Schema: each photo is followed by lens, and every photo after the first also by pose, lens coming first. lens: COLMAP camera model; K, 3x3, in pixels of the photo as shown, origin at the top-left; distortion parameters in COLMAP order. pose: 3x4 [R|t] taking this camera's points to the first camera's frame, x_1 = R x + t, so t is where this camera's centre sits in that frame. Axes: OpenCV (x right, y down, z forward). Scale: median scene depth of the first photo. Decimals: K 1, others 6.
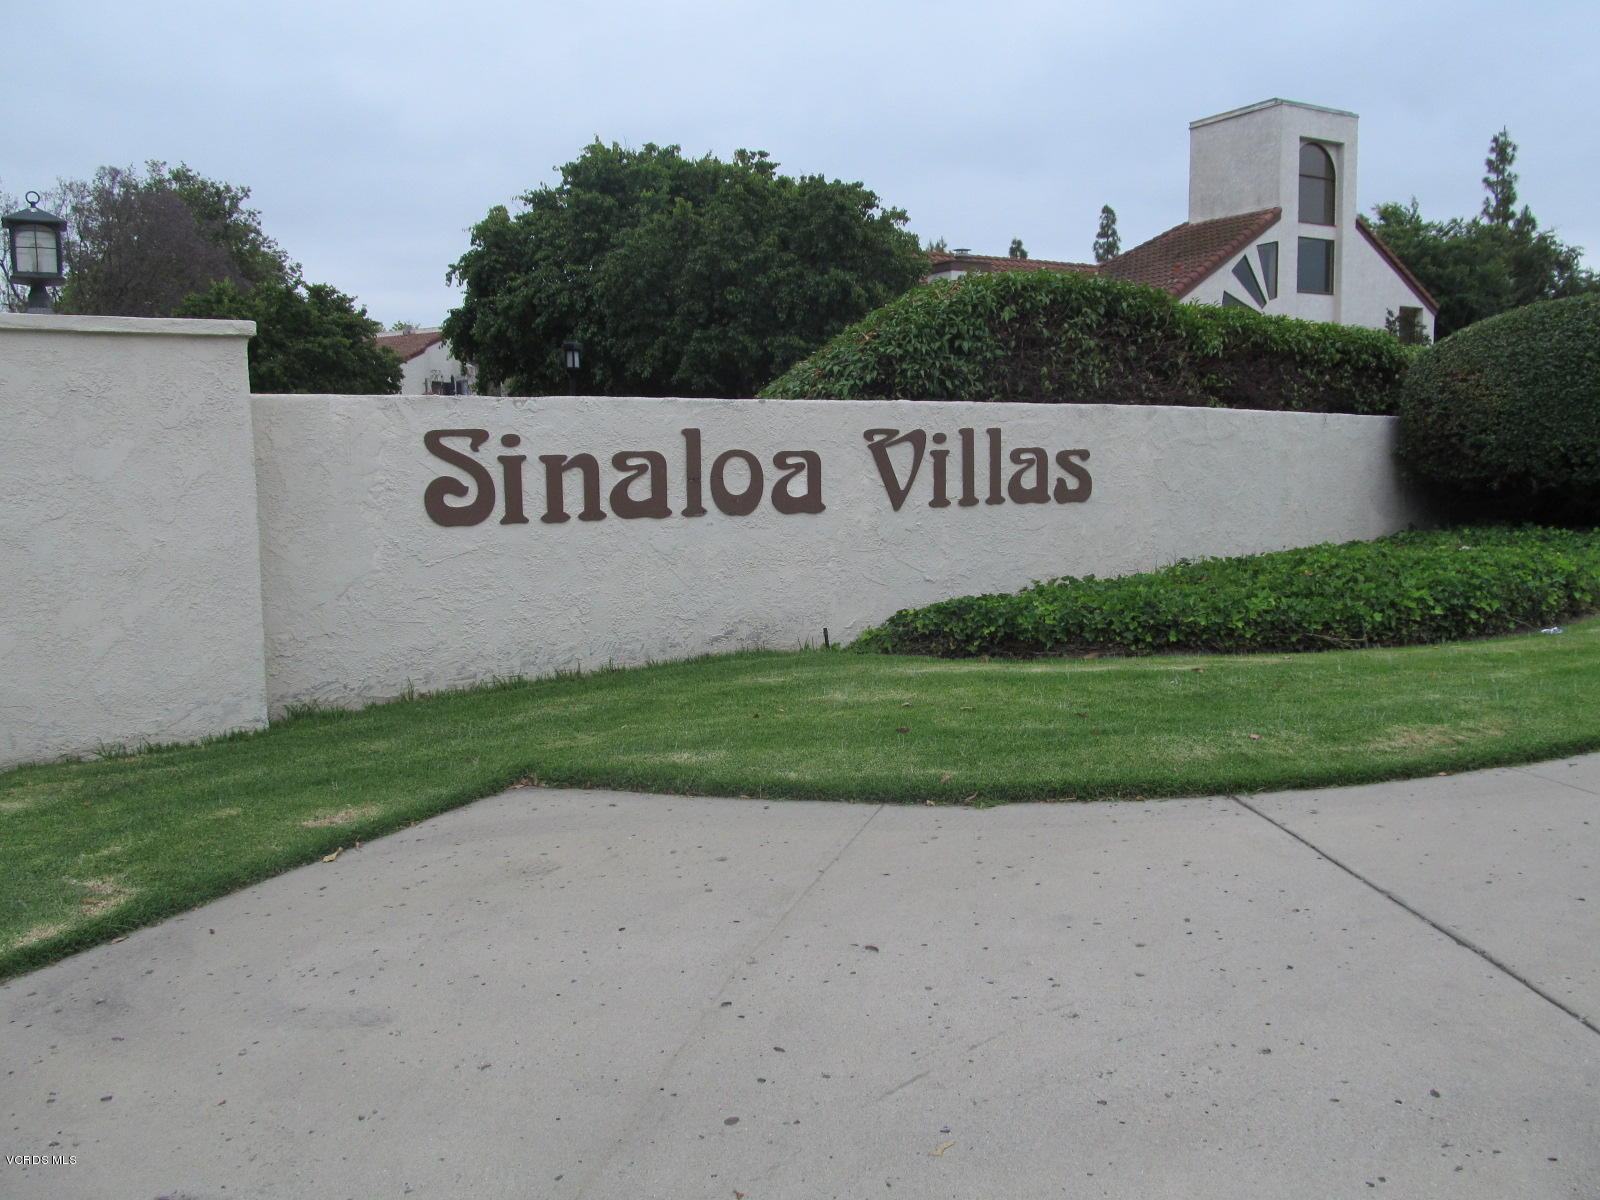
lens RADIAL K [[1327.4, 0, 799.2], [0, 1327.4, 598.5], [0, 0, 1]] dist [-0.059223, 0.026098]
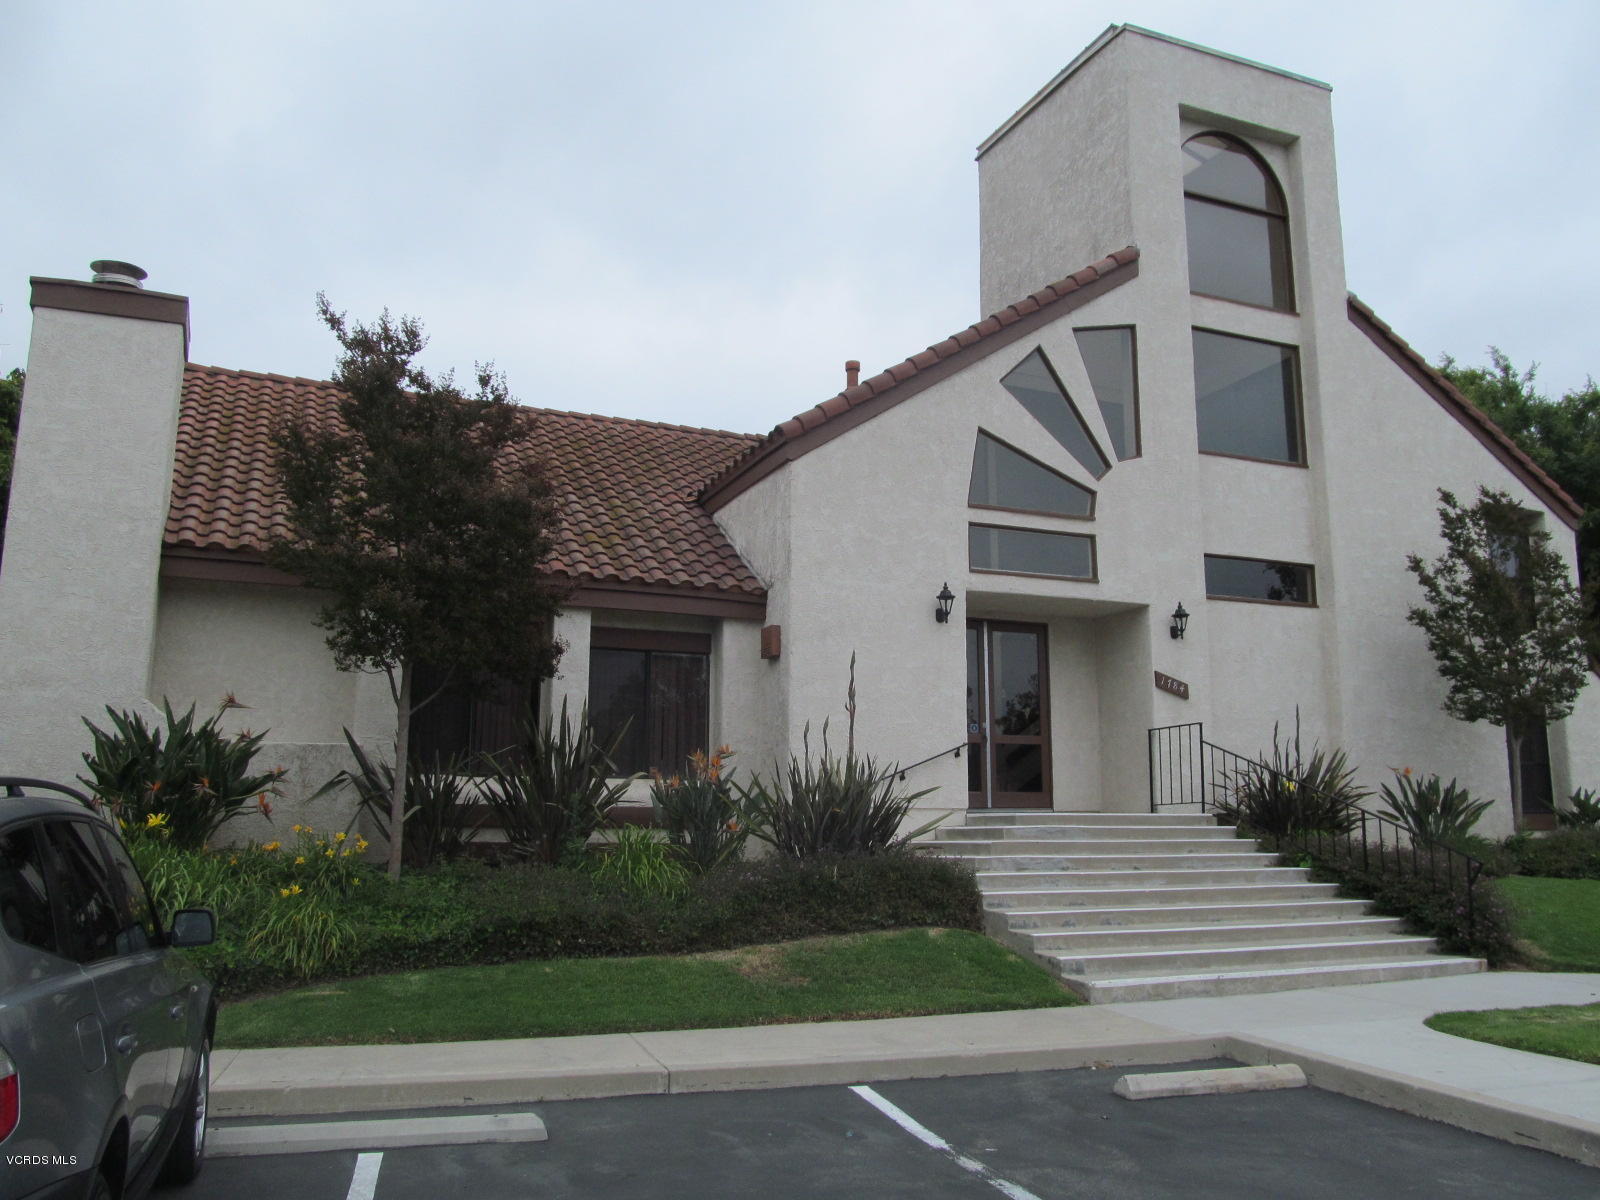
lens RADIAL K [[1327.4, 0, 800.7], [0, 1327.4, 599.3], [0, 0, 1]] dist [-0.059223, 0.026098]
pose [[0.991702, 0.001942, -0.128541, 0.305940], [-0.040155, 0.954537, -0.295374, -0.062825], [0.122123, 0.298085, 0.946695, 0.606091]]
